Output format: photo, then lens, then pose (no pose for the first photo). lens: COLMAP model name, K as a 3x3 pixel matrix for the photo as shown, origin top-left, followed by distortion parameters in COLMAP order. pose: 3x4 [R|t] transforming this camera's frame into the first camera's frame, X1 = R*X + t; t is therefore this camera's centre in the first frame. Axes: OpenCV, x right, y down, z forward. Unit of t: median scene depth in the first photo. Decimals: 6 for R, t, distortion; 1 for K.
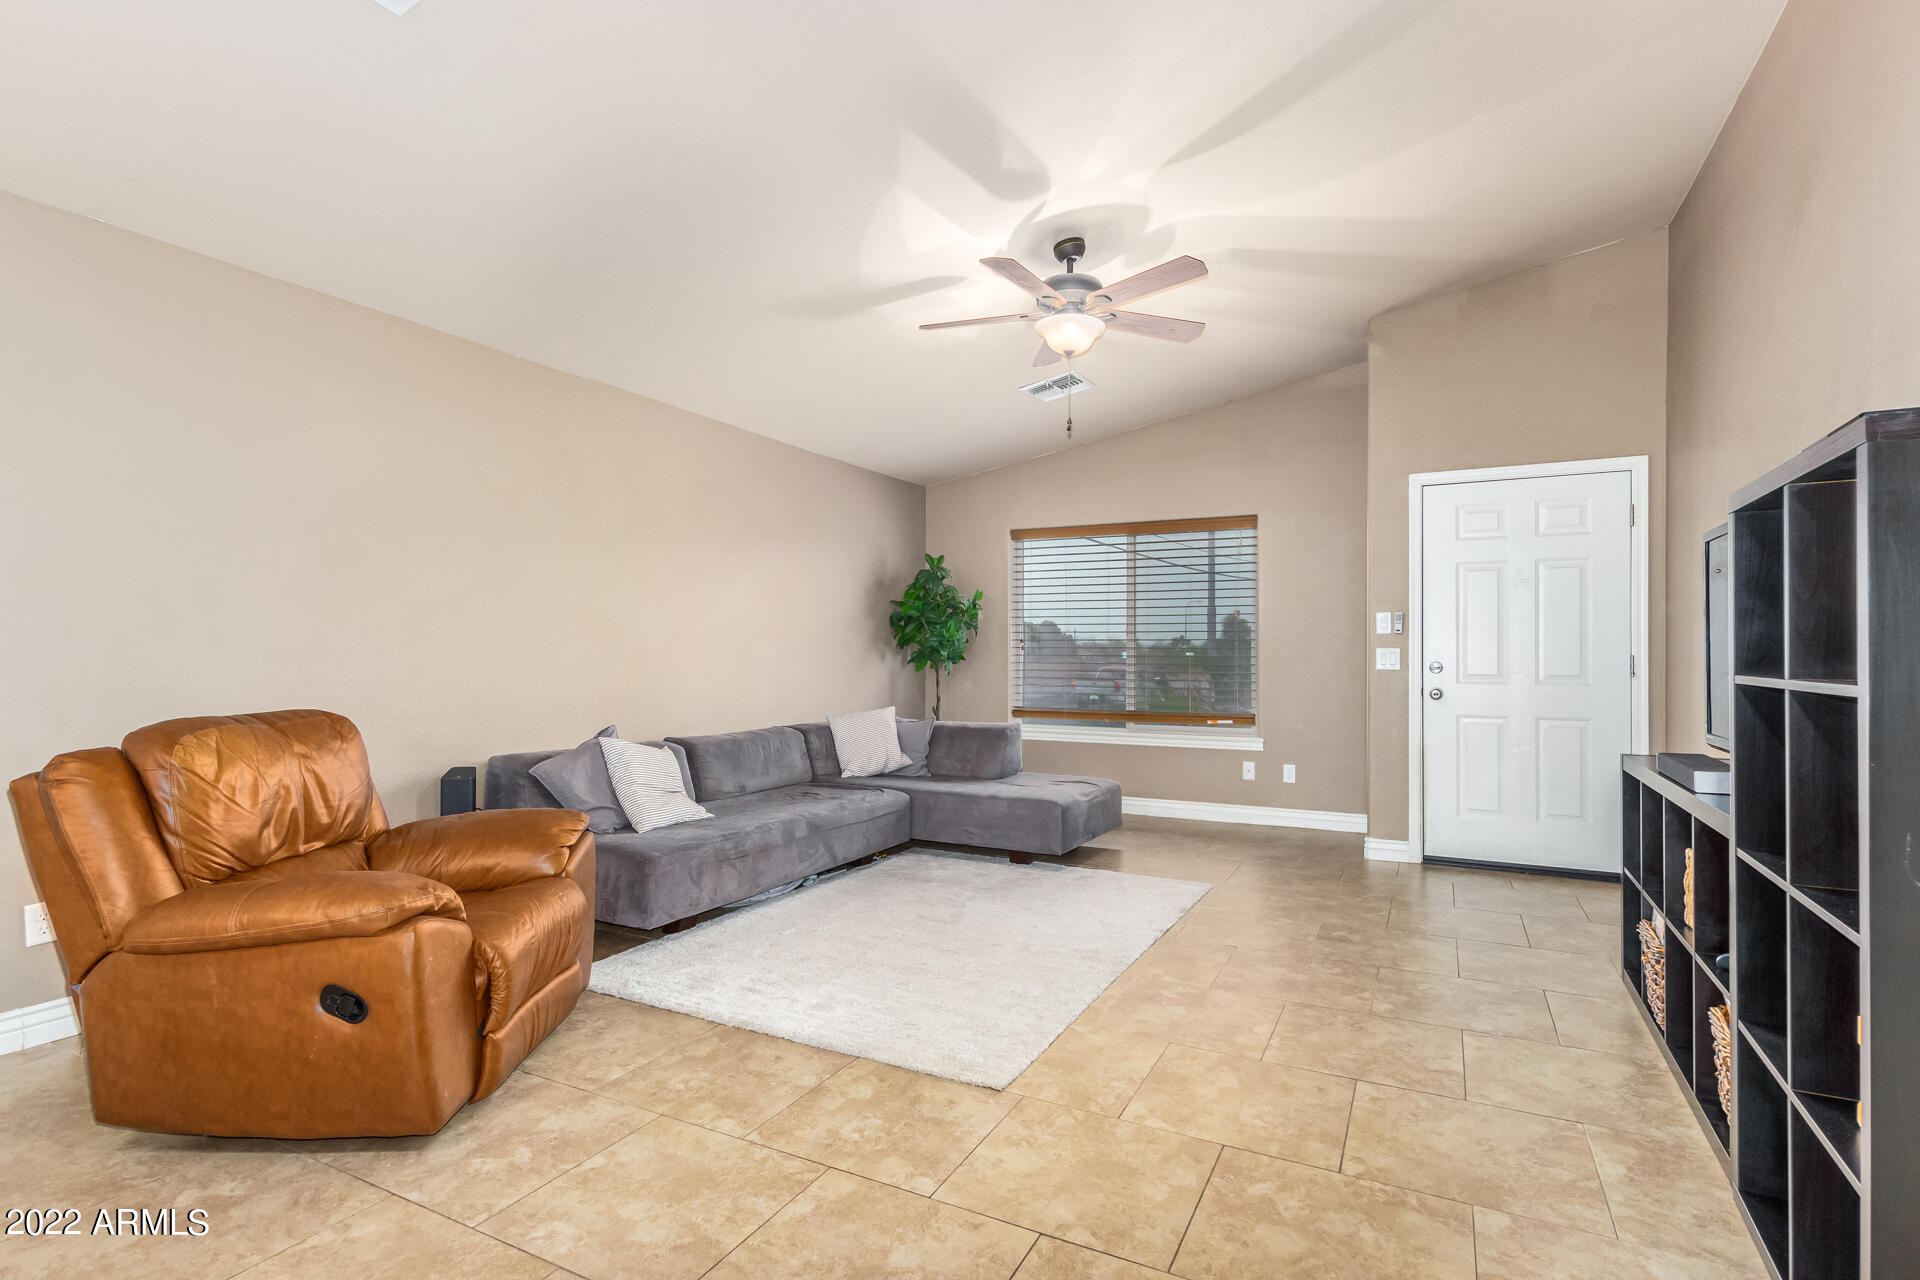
lens RADIAL K [[927.5, 0, 958.9], [0, 927.5, 648.5], [0, 0, 1]] dist [0.013959, 0.000751]
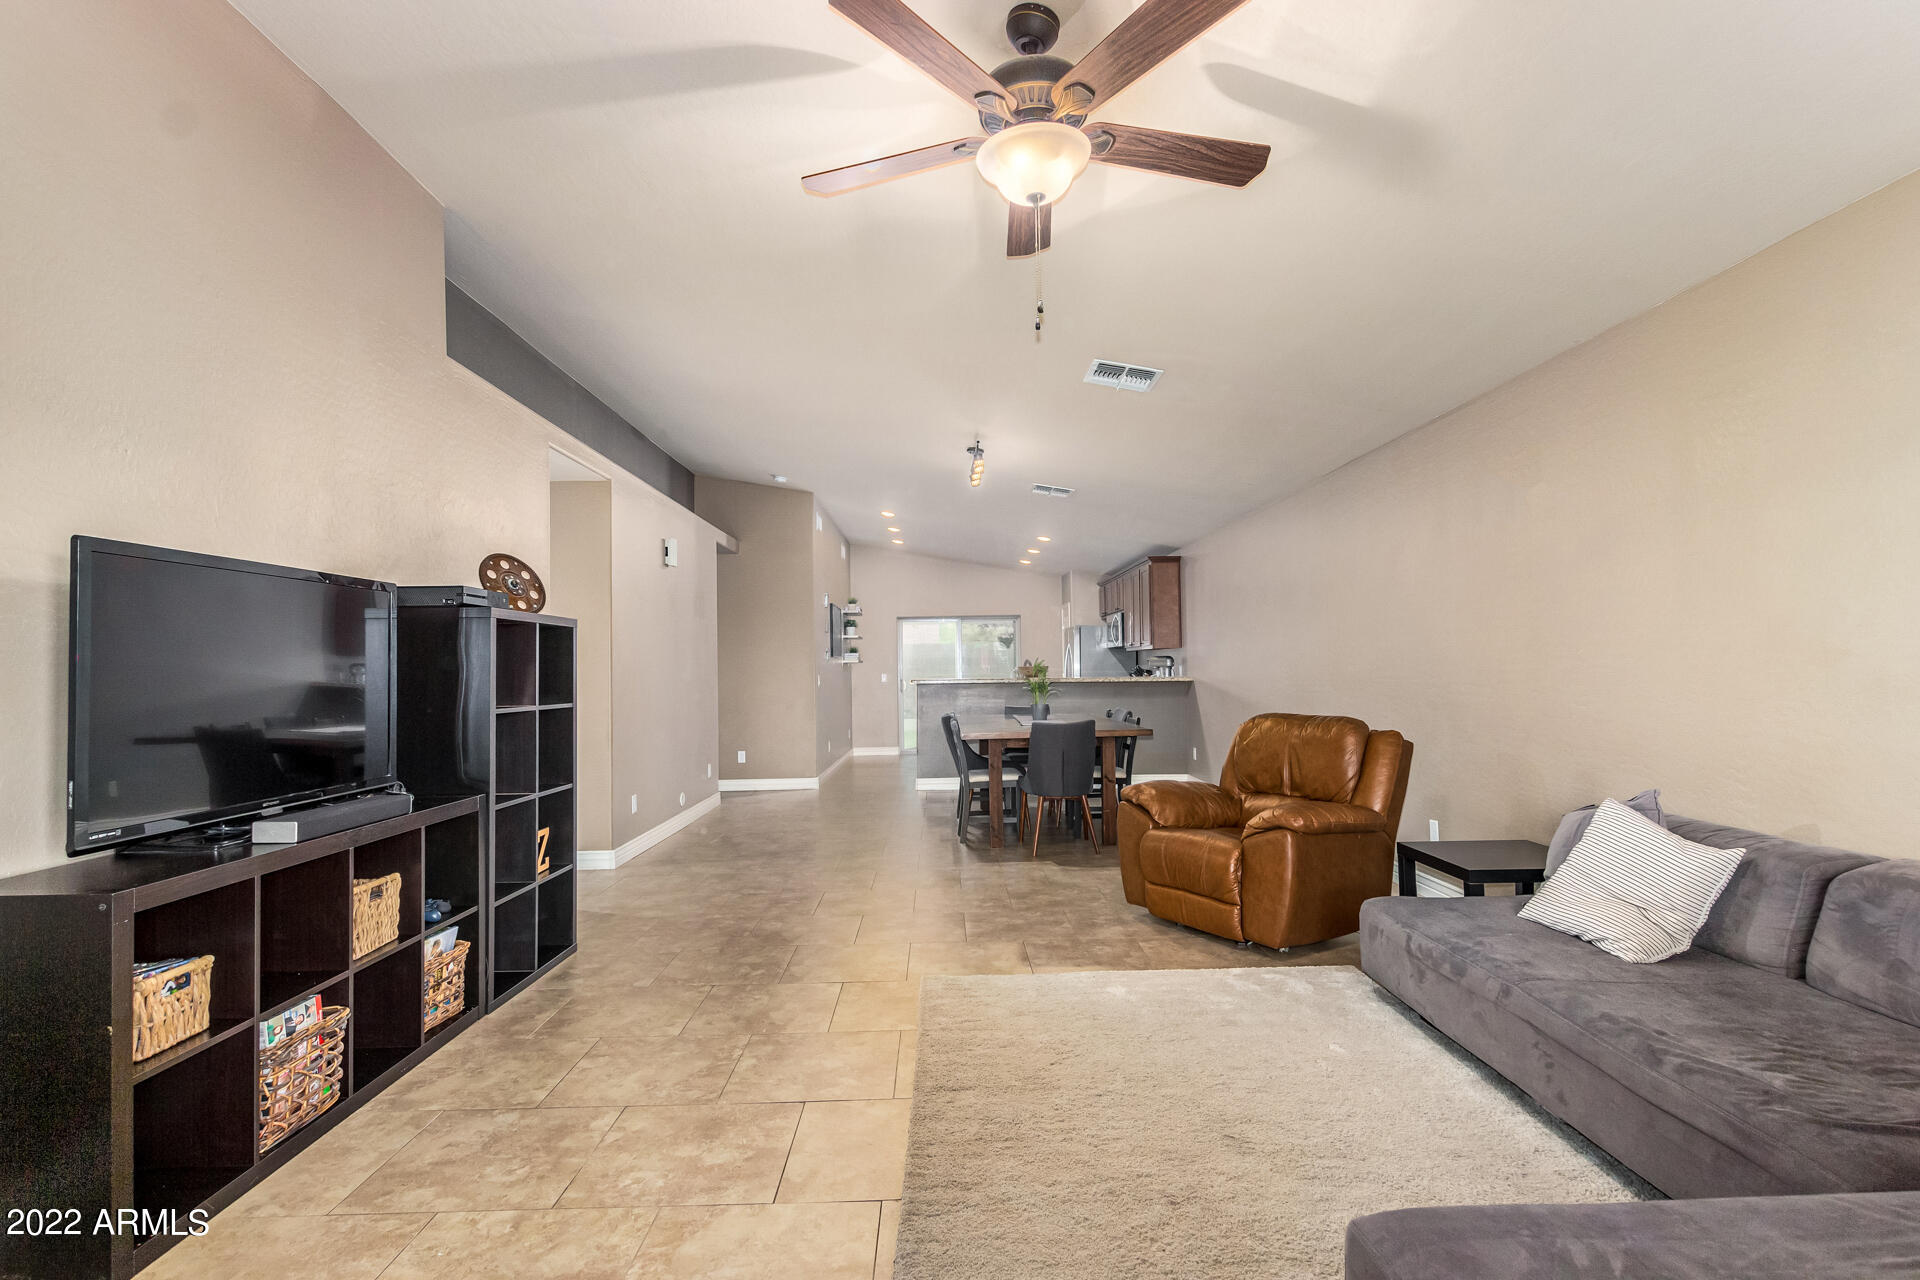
lens RADIAL K [[927.5, 0, 951.5], [0, 927.5, 646.7], [0, 0, 1]] dist [0.013959, 0.000751]
pose [[-0.881953, -0.000426, -0.471337, 0.530464], [0.016771, 0.999338, -0.032286, -0.011136], [0.471038, -0.036379, -0.881362, 1.758703]]
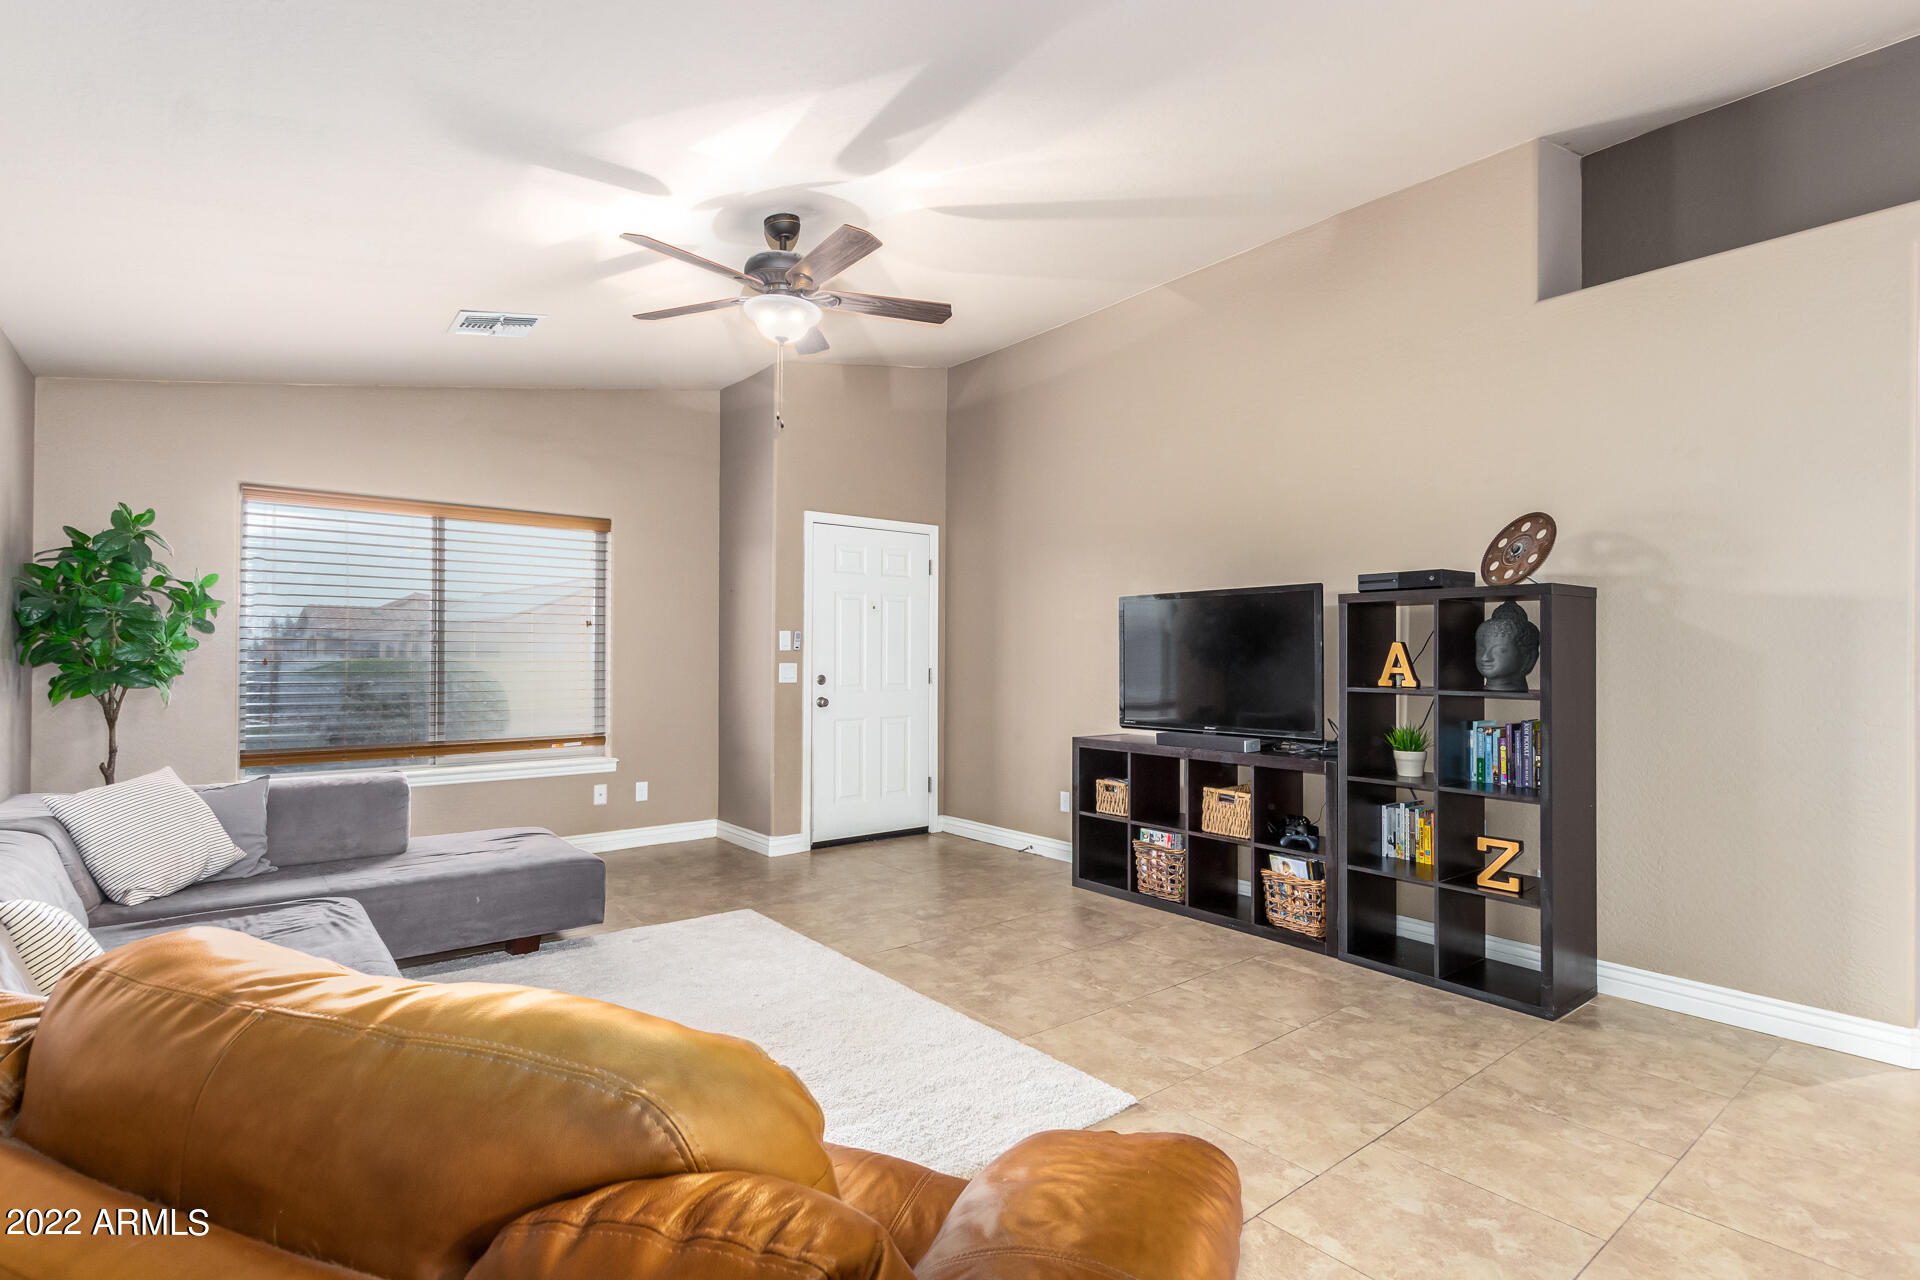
lens RADIAL K [[927.5, 0, 964.3], [0, 927.5, 648.3], [0, 0, 1]] dist [0.013959, 0.000751]
pose [[0.402519, 0.008052, 0.915376, -0.736000], [-0.006703, 0.999960, -0.005849, -0.020361], [-0.915387, -0.003781, 0.402557, 0.561335]]
